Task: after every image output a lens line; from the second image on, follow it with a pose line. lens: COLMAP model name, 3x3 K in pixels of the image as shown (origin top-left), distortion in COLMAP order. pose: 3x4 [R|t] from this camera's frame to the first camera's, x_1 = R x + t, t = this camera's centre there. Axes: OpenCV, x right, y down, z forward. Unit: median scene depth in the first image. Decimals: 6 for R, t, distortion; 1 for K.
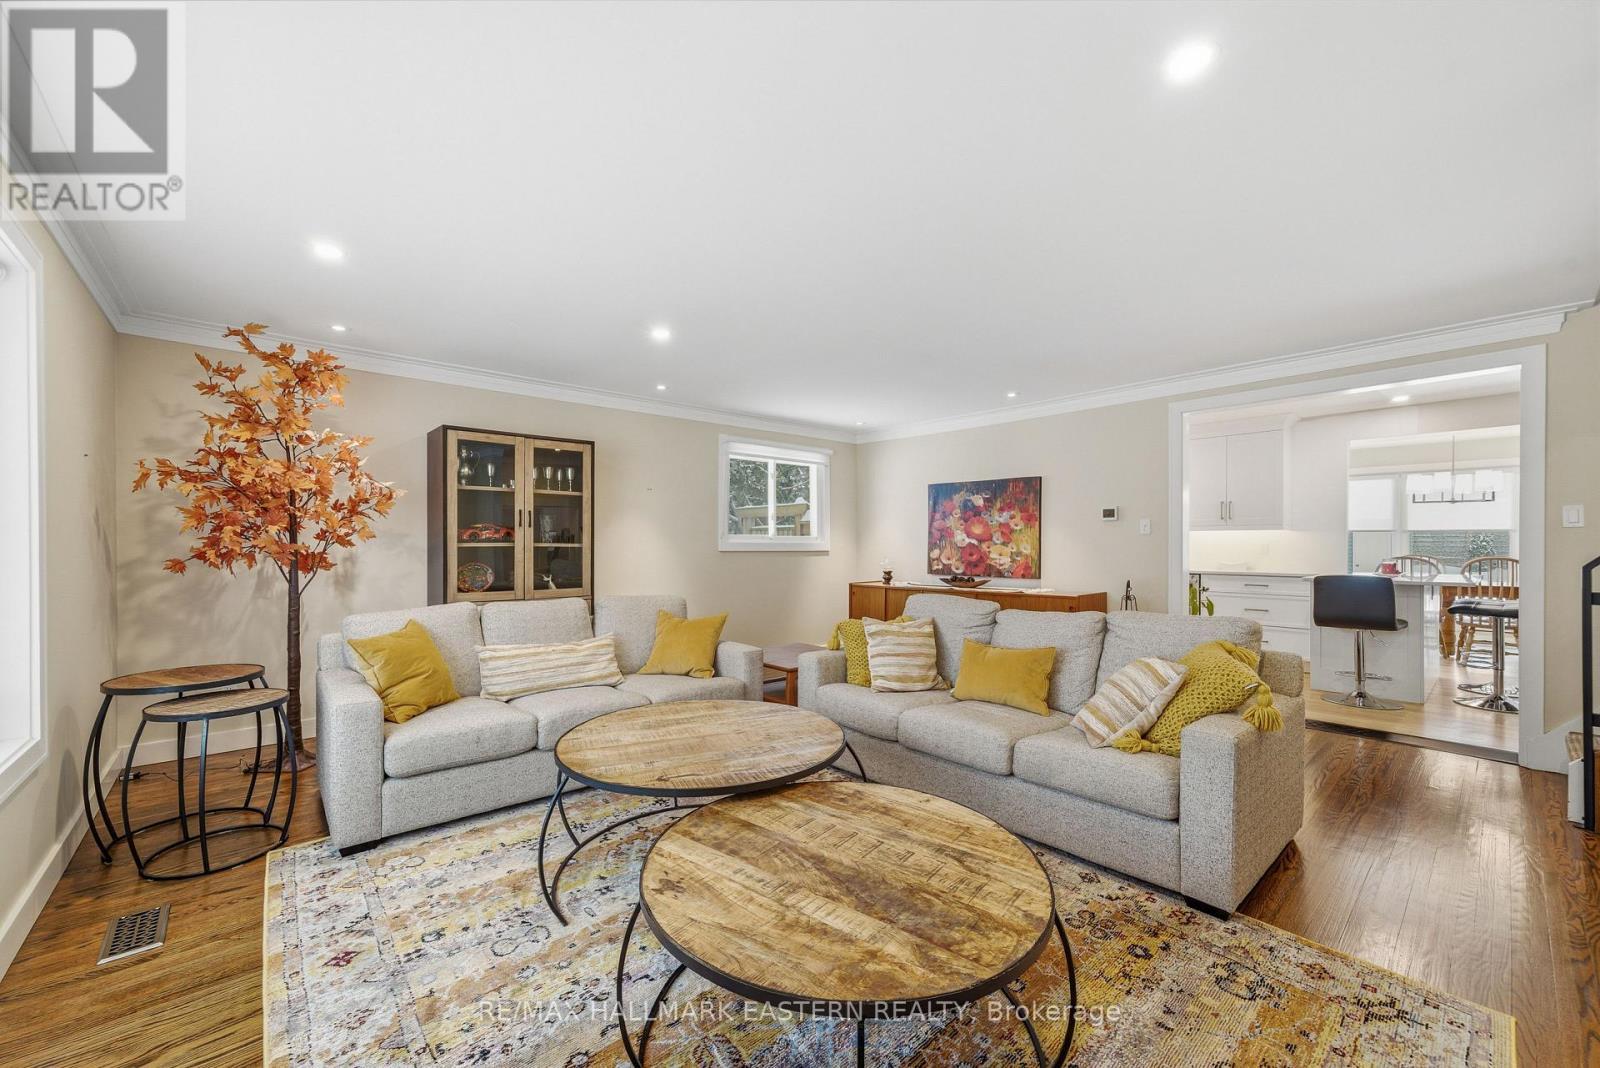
lens RADIAL K [[617.5, 0, 803.6], [0, 617.5, 549.1], [0, 0, 1]] dist [-0.000082, 0.000035]
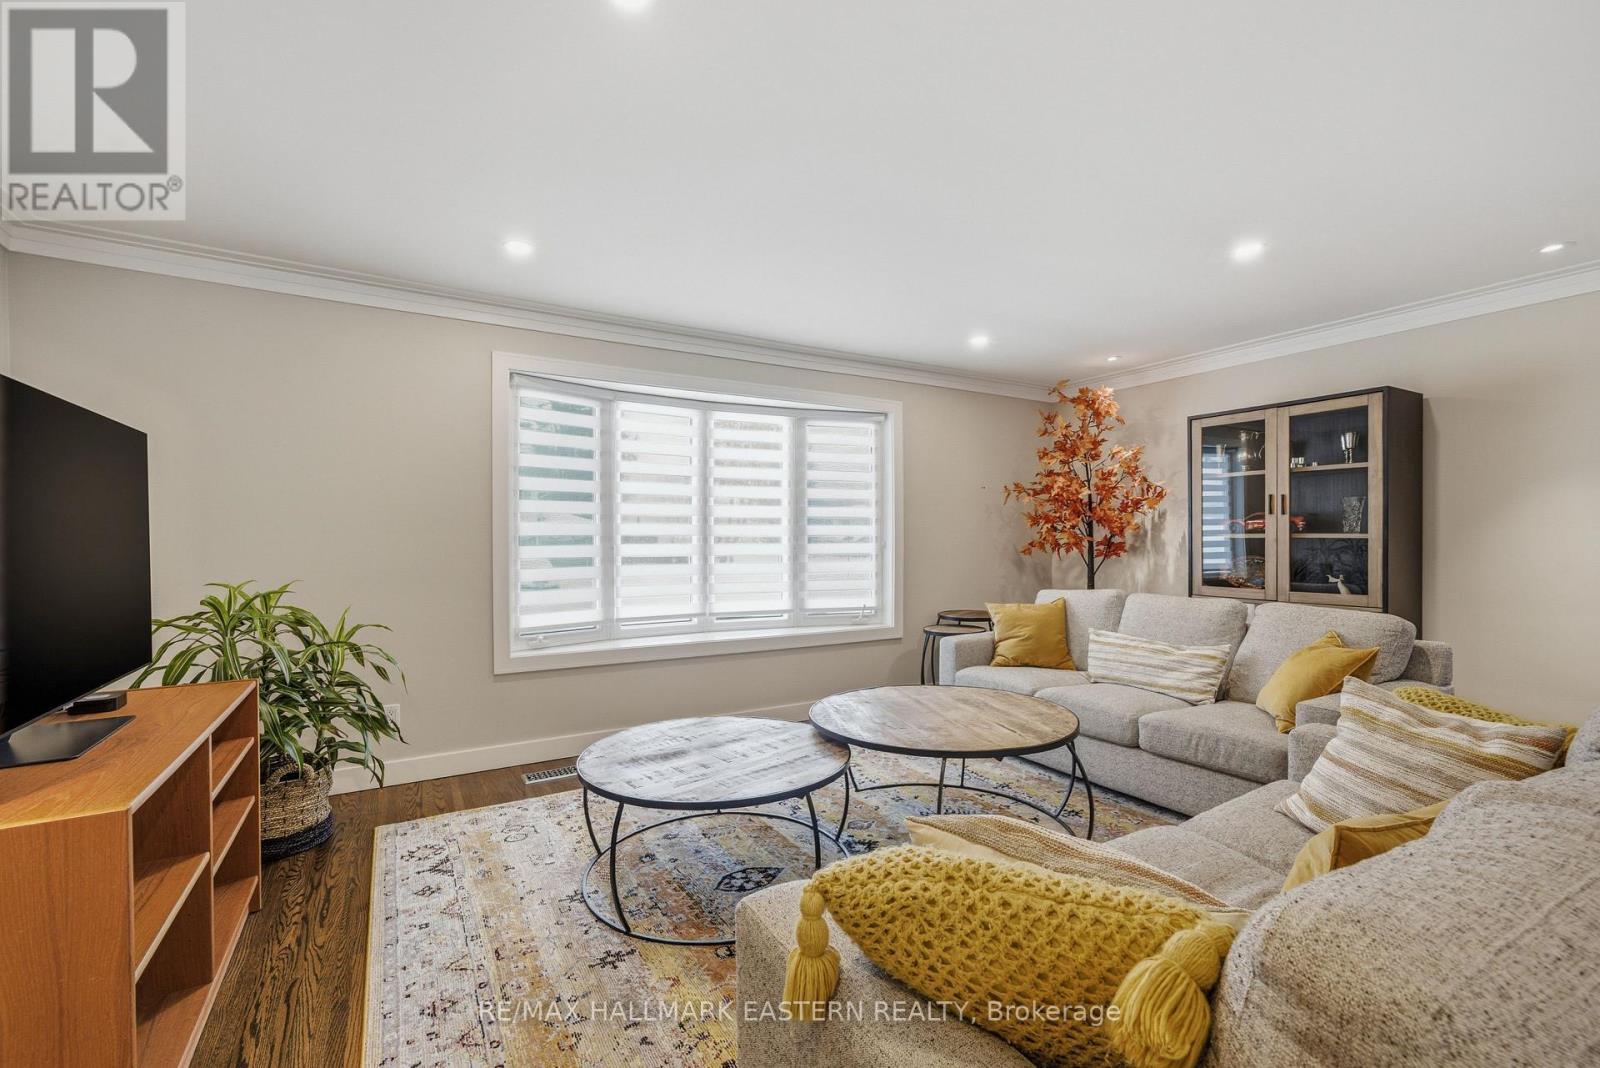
lens RADIAL K [[694.9, 0, 791.3], [0, 694.9, 533.8], [0, 0, 1]] dist [-0.005185, -0.000132]
pose [[-0.206554, -0.007881, -0.978403, 0.691729], [-0.004506, 0.999965, -0.007103, -0.000507], [0.978425, 0.002941, -0.206582, 0.634939]]
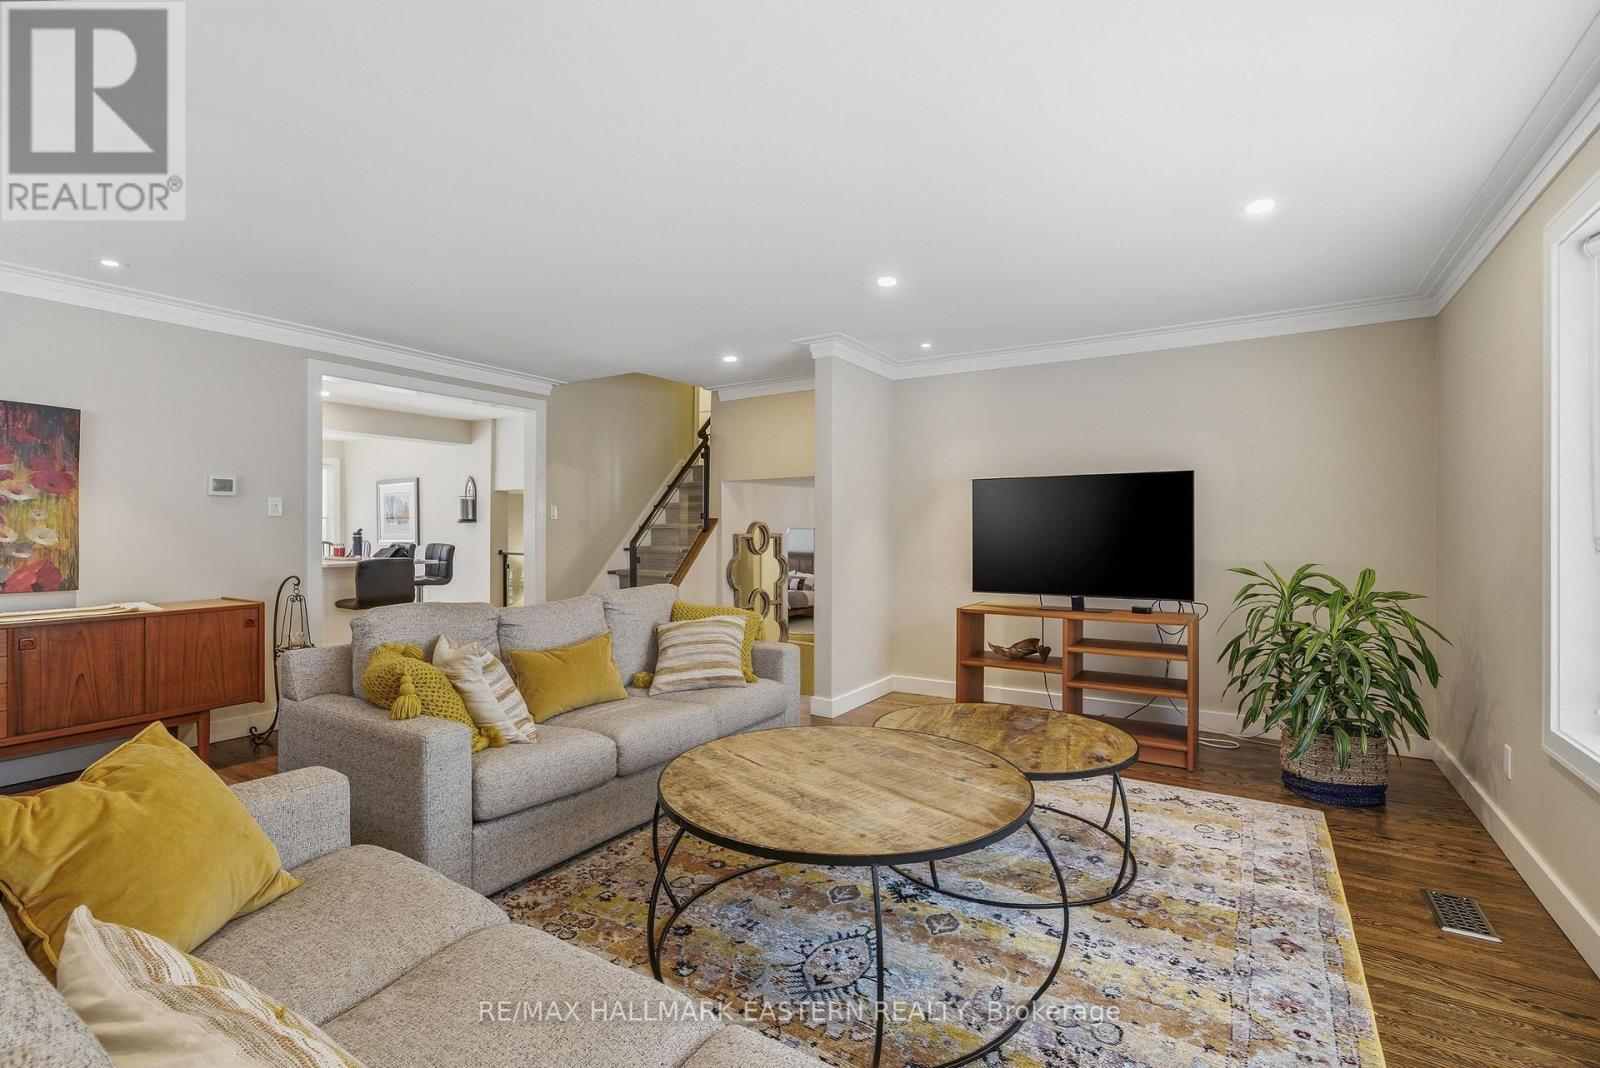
lens RADIAL K [[694.9, 0, 799.9], [0, 694.9, 537.8], [0, 0, 1]] dist [-0.005185, -0.000132]
pose [[-0.254607, -0.007114, 0.967018, -0.627661], [0.004809, 0.999951, 0.008623, -0.002397], [-0.967033, 0.006846, -0.254560, 0.810335]]
